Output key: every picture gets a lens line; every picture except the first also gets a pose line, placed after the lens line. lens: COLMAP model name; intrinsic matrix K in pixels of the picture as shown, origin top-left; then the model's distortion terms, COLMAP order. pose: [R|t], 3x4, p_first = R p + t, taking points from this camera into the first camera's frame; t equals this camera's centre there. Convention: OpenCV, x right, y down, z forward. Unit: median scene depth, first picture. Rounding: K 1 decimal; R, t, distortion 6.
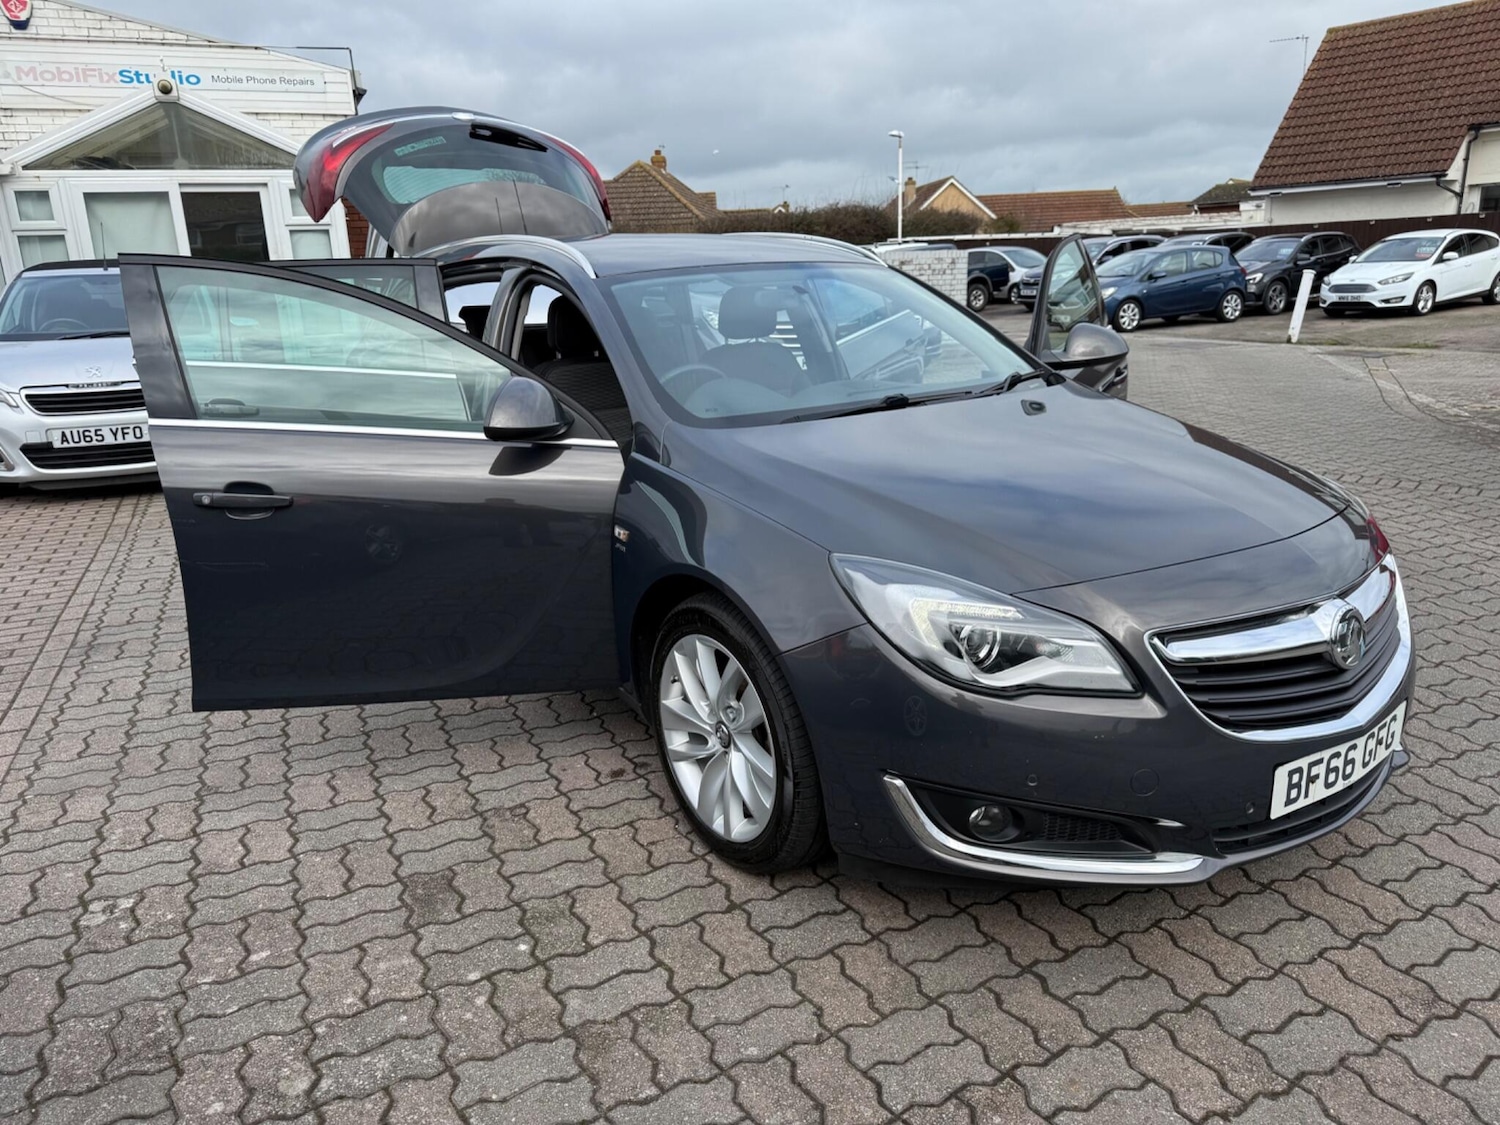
lens RADIAL K [[1064.0, 0, 747.3], [0, 1064.0, 565.3], [0, 0, 1]] dist [0.011635, -0.013561]
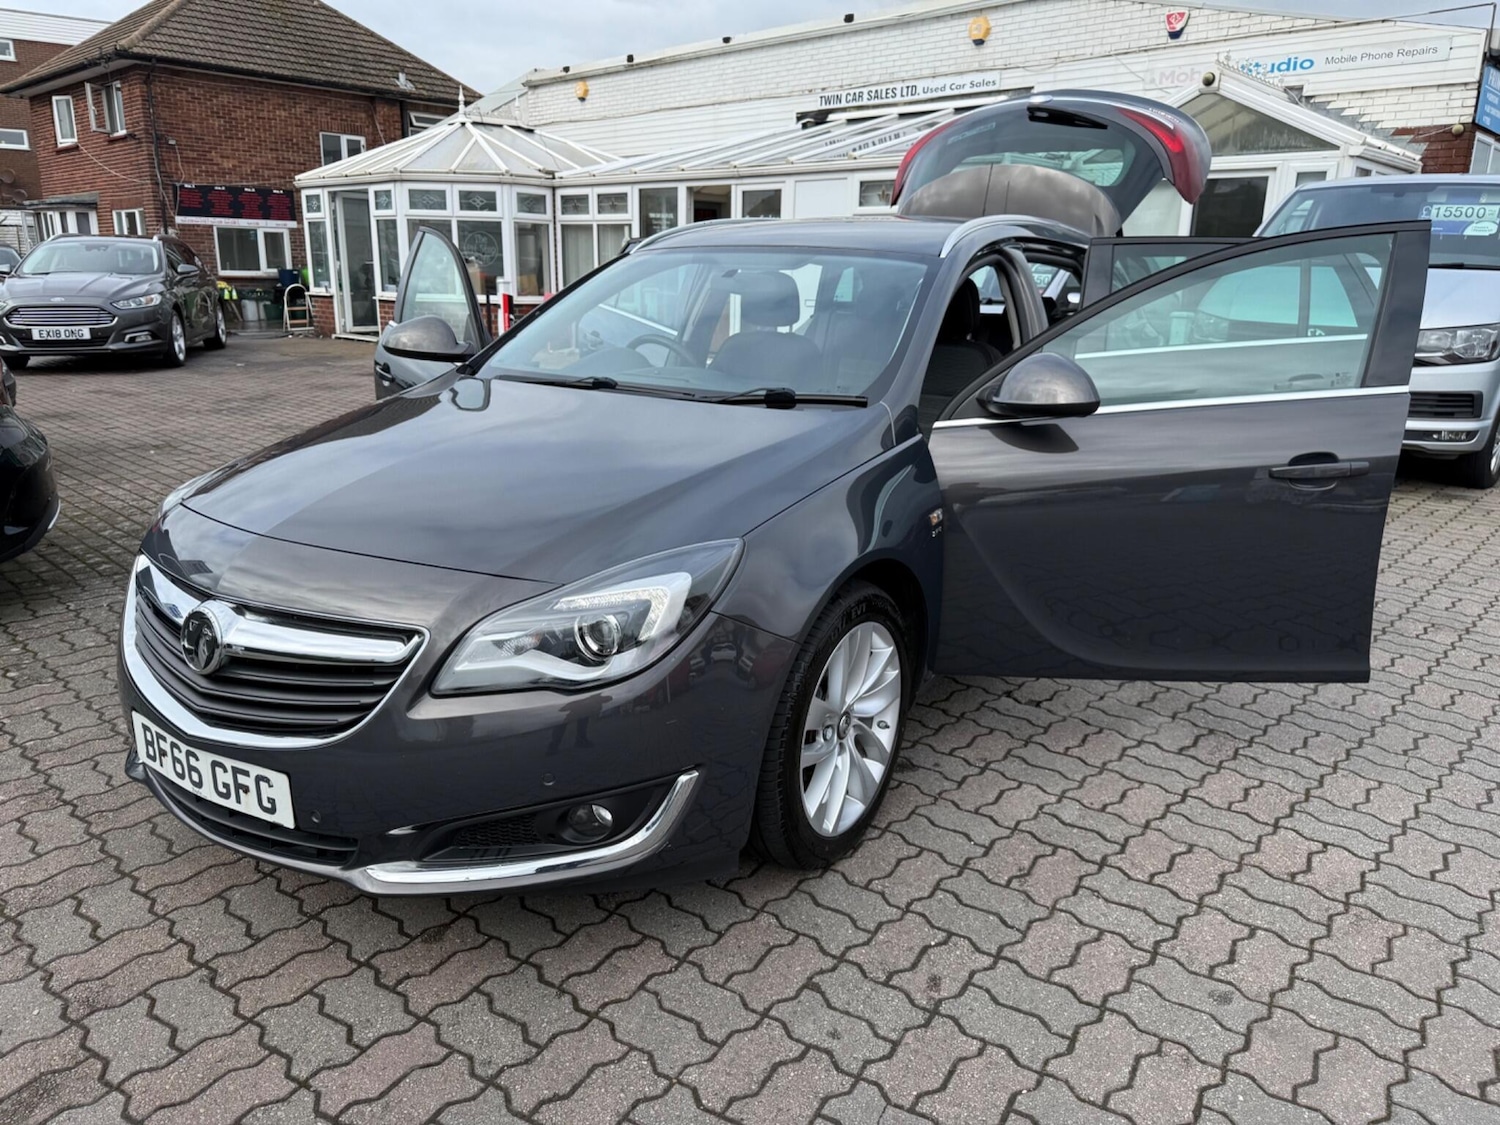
lens RADIAL K [[1064.0, 0, 758.5], [0, 1064.0, 556.1], [0, 0, 1]] dist [0.011635, -0.013561]
pose [[0.381976, 0.283820, -0.879512, 0.663221], [-0.280143, 0.942458, 0.182465, -0.133433], [0.880689, 0.176692, 0.439506, 0.426234]]
